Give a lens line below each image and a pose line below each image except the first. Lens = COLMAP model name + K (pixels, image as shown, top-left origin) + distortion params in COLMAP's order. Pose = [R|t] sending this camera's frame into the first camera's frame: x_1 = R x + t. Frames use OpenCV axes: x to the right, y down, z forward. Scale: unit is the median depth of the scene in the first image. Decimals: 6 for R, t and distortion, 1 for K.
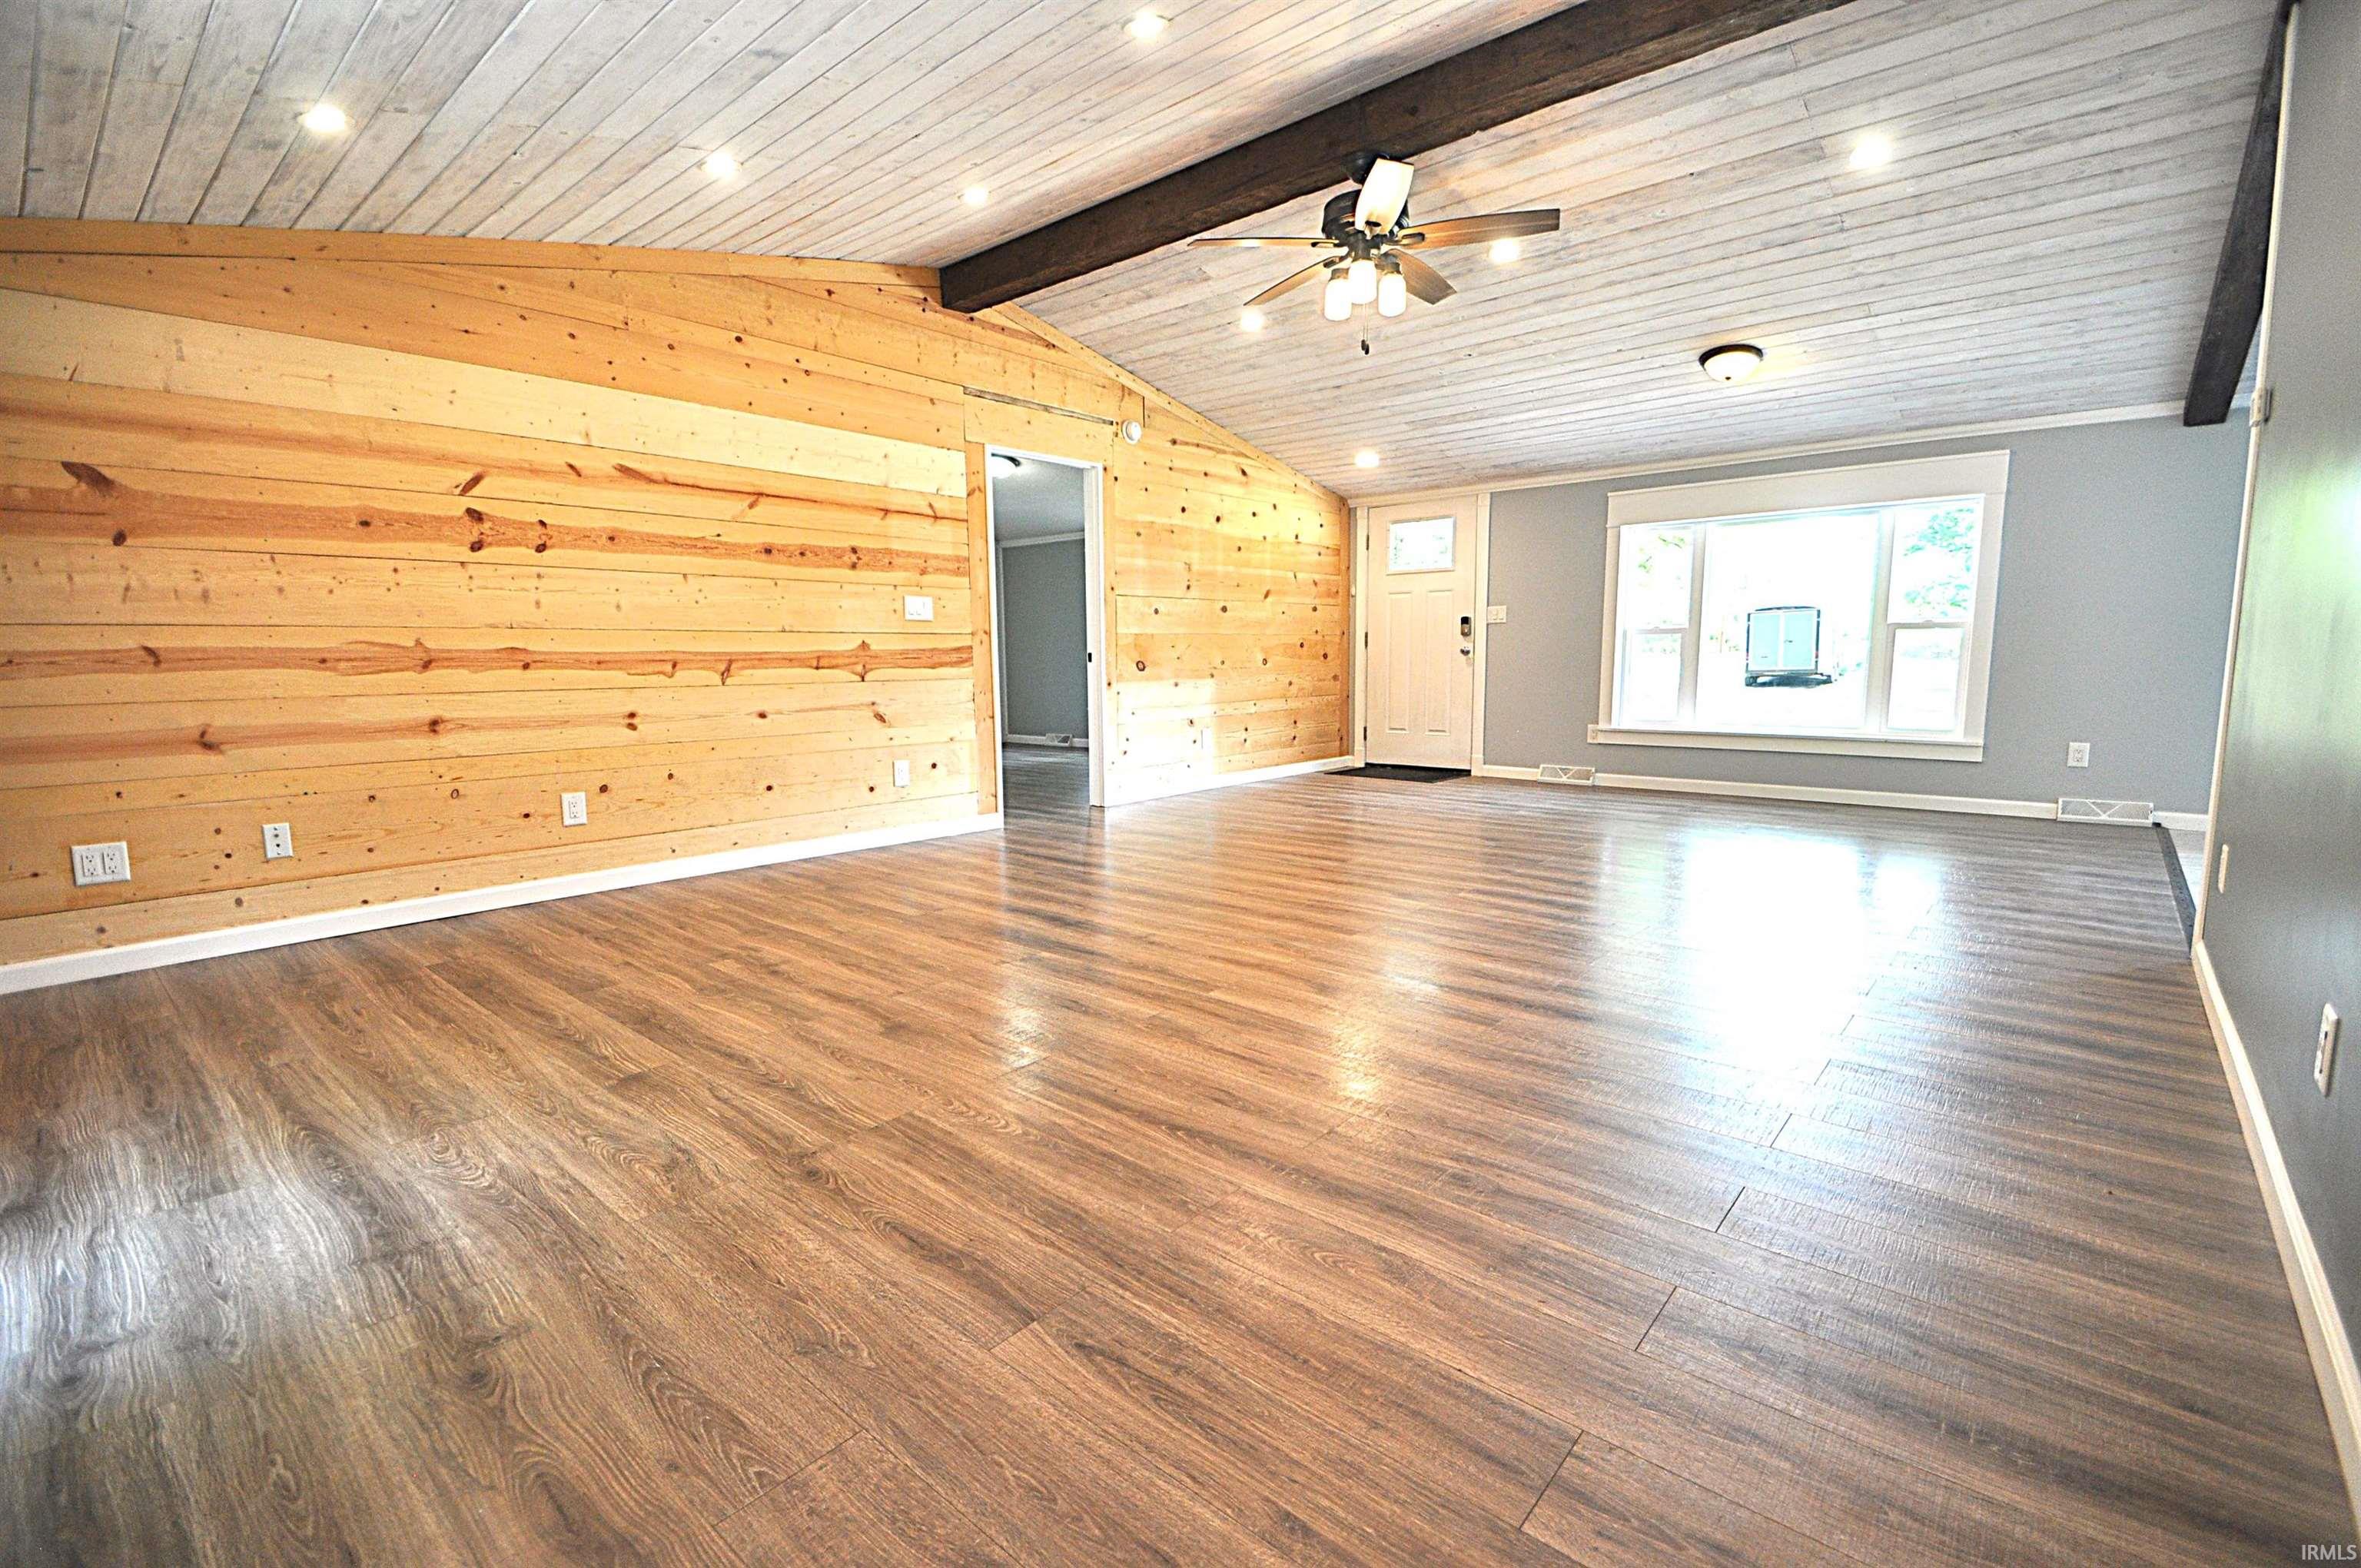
lens RADIAL K [[1035.0, 0, 1171.3], [0, 1035.0, 785.8], [0, 0, 1]] dist [0.010405, -0.009194]
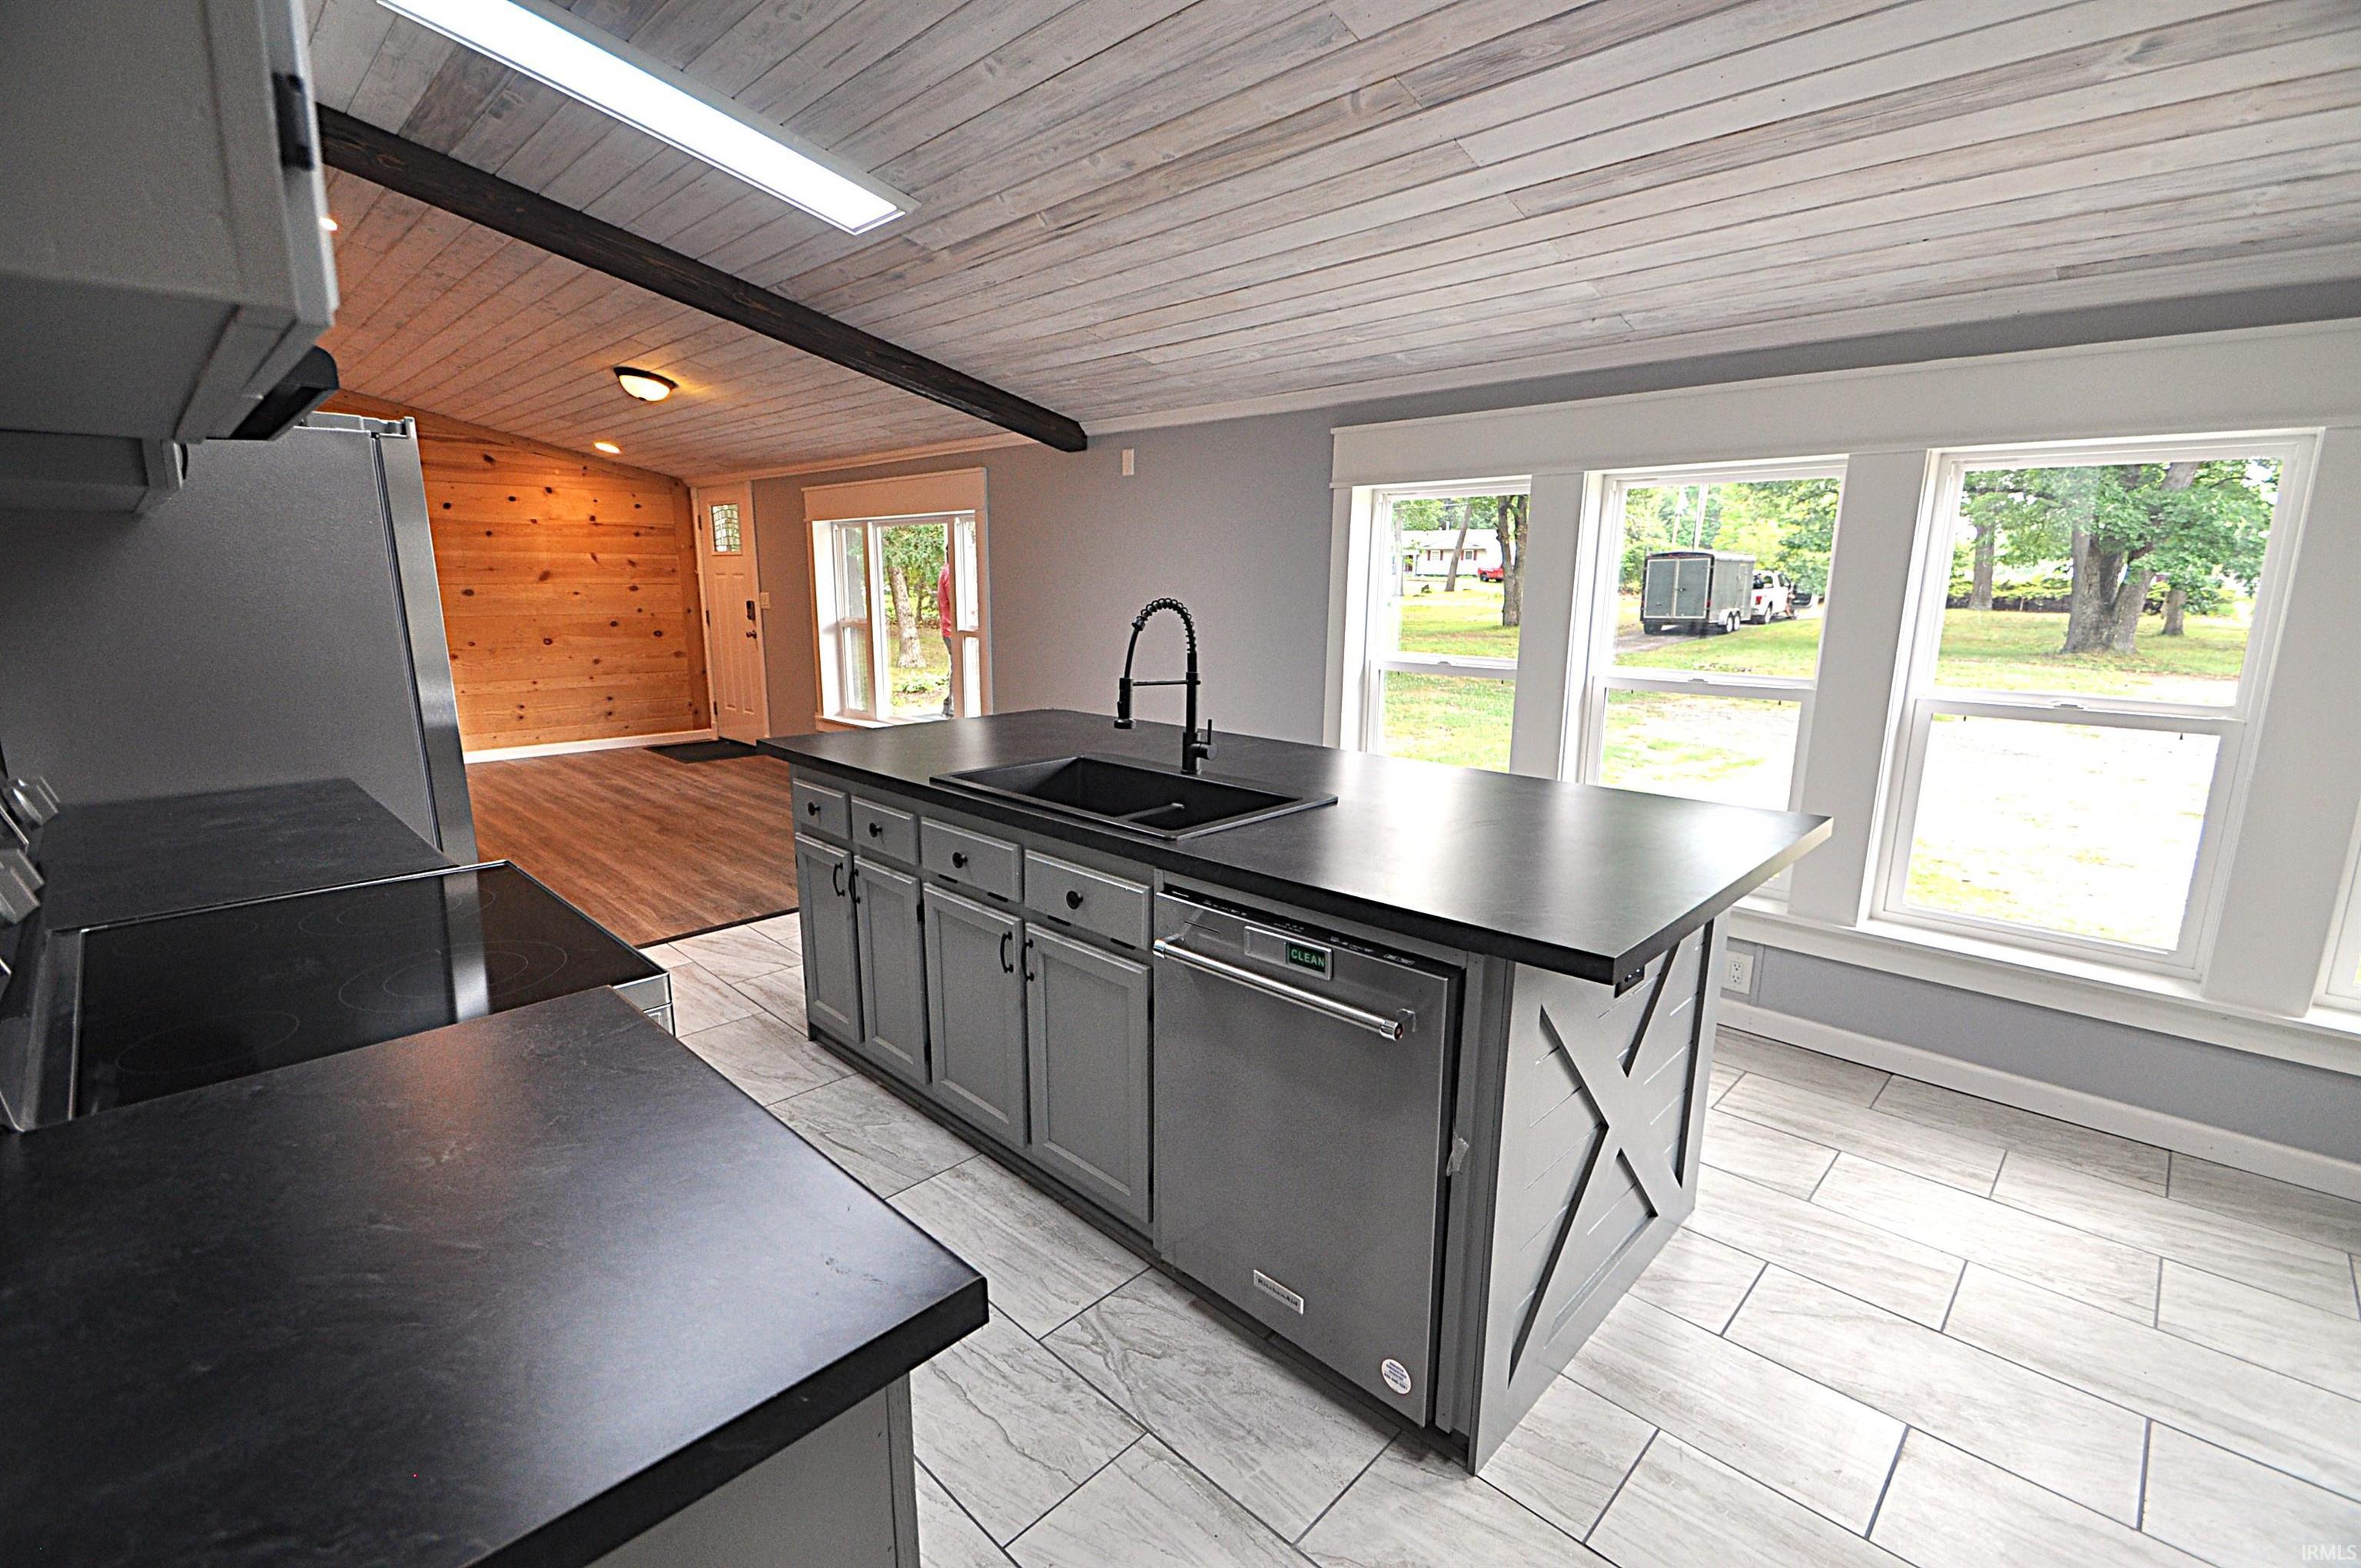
lens RADIAL K [[1011.3, 0, 1180.5], [0, 1011.3, 784.0], [0, 0, 1]] dist [-0.000888, -0.007717]
pose [[0.999196, 0.022992, -0.032843, 1.090386], [-0.020629, 0.997295, 0.070549, -0.088046], [0.034376, -0.069814, 0.996968, -0.000254]]
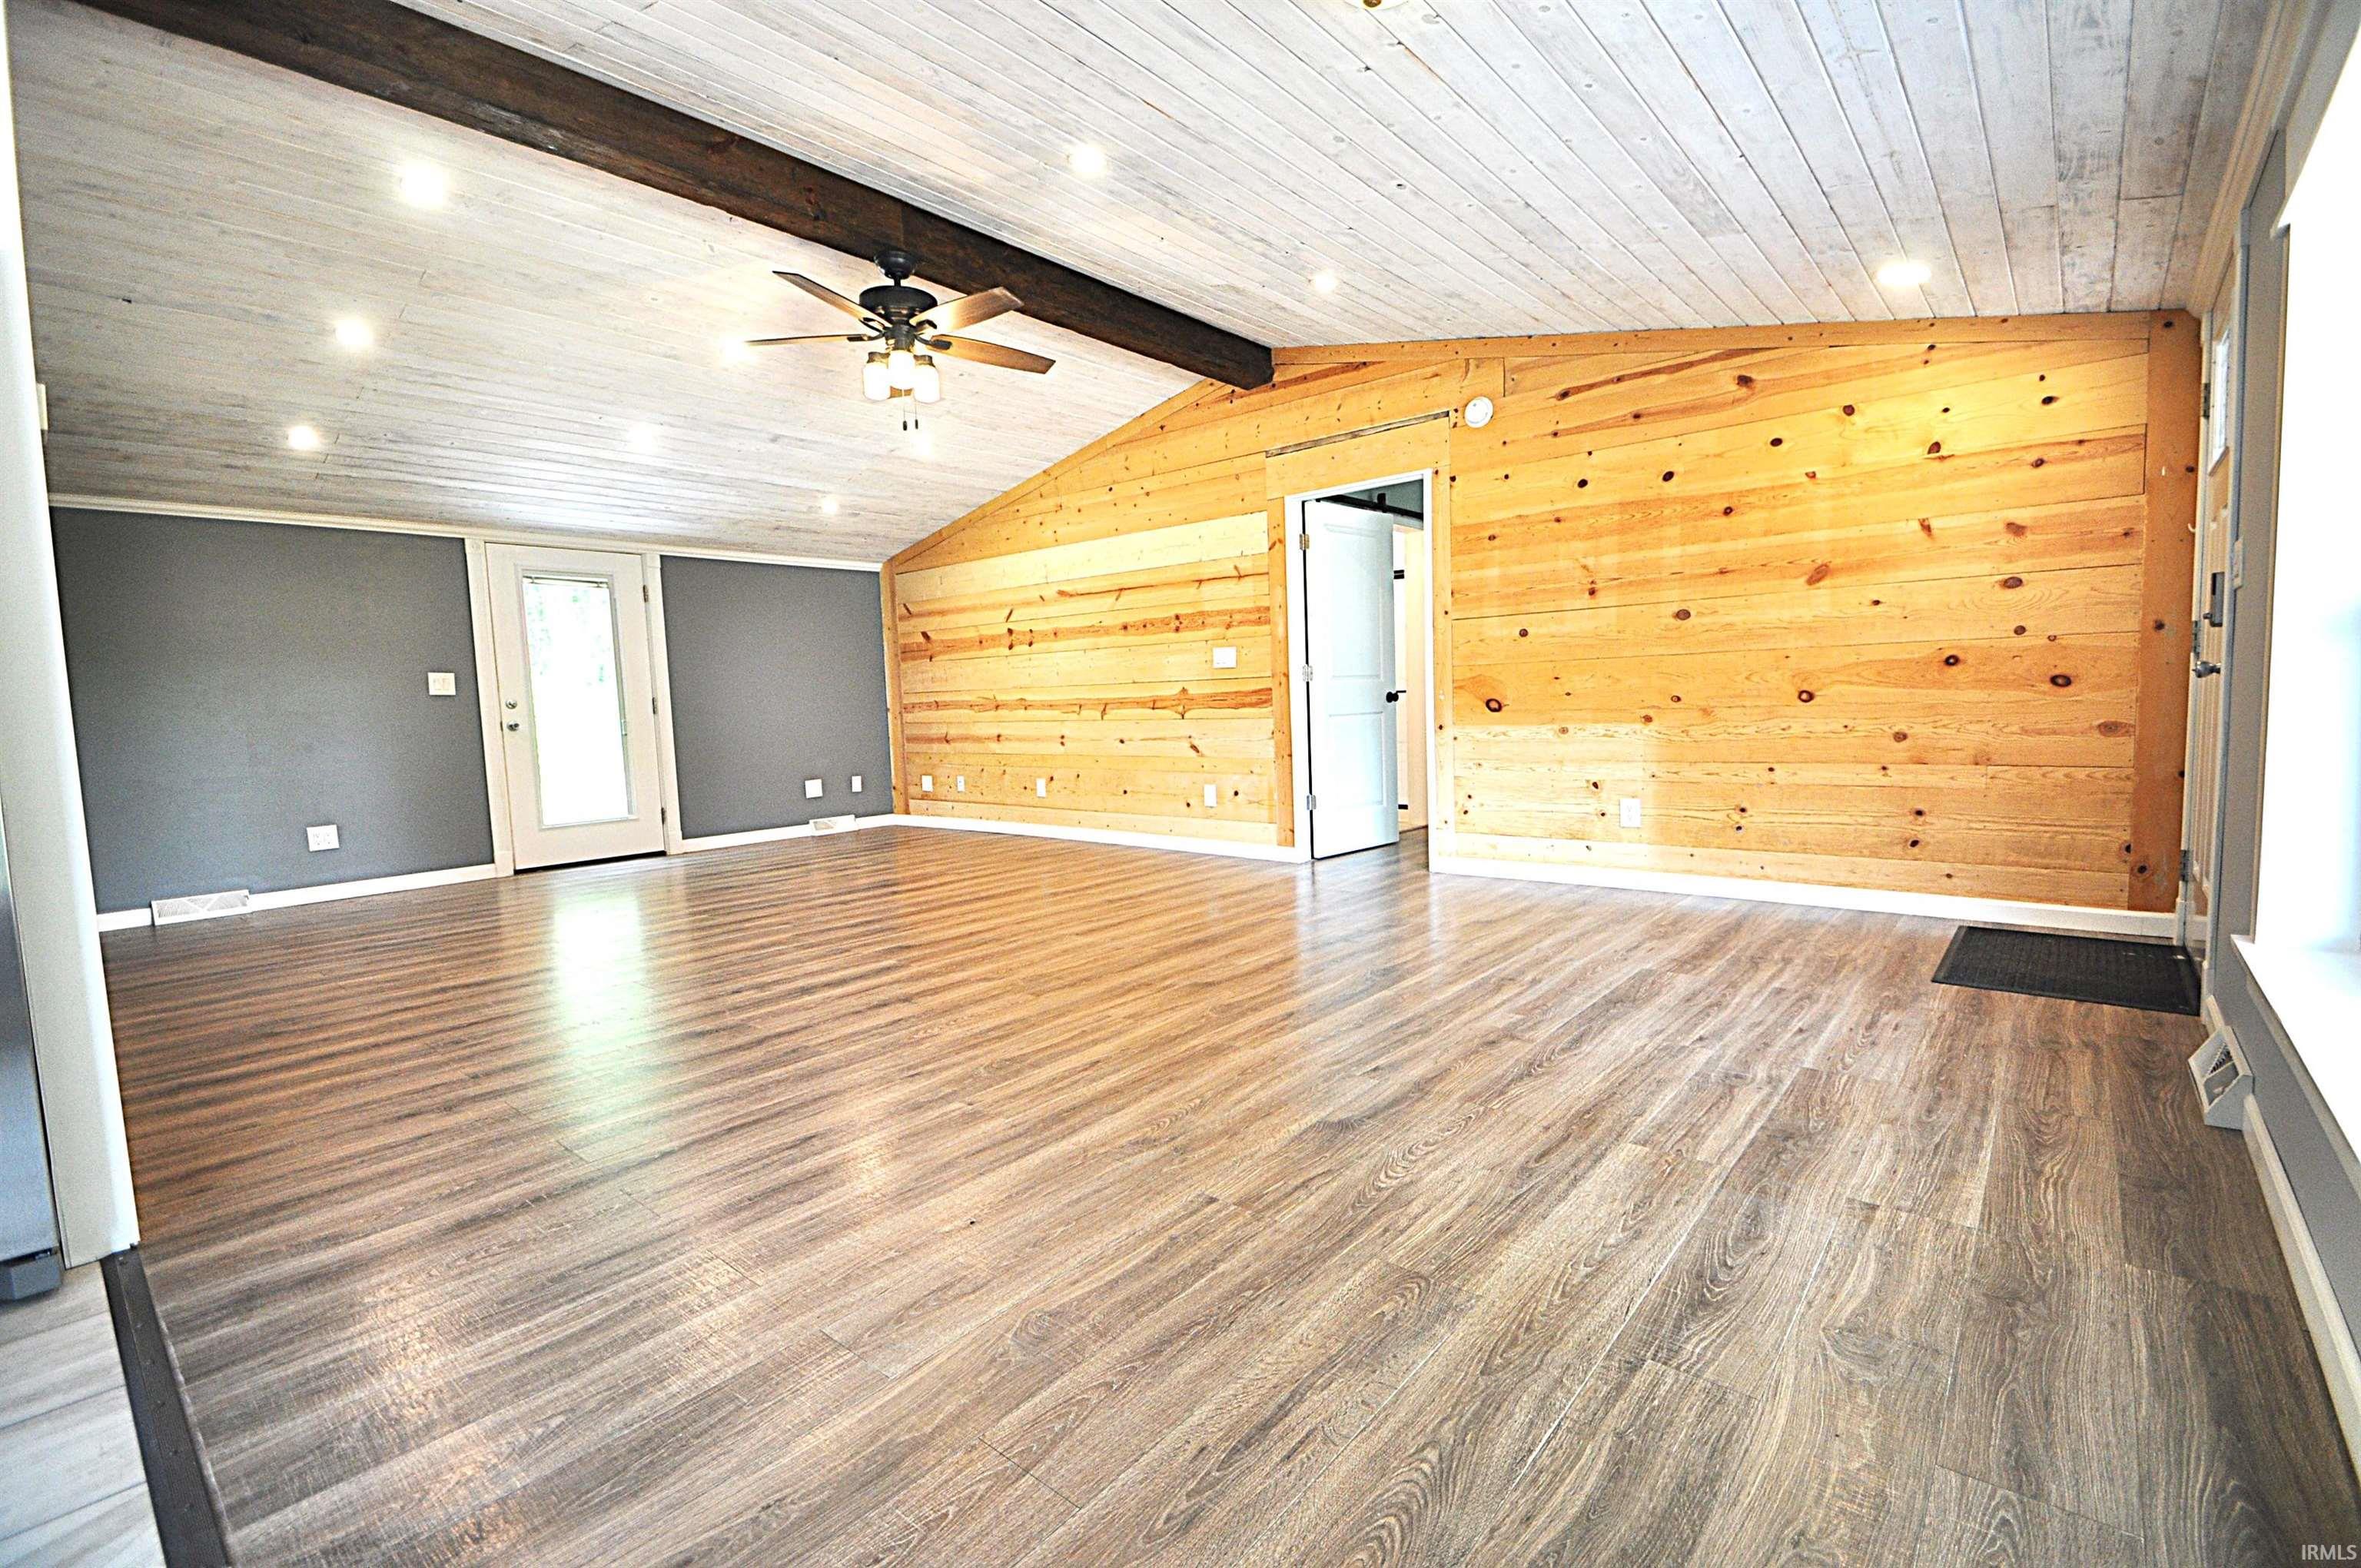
lens RADIAL K [[1035.0, 0, 1171.3], [0, 1035.0, 785.8], [0, 0, 1]] dist [0.010405, -0.009194]
pose [[0.009345, 0.092357, -0.995682, 0.933312], [-0.094789, 0.991324, 0.091064, -0.128578], [0.995454, 0.093528, 0.018019, 0.931763]]
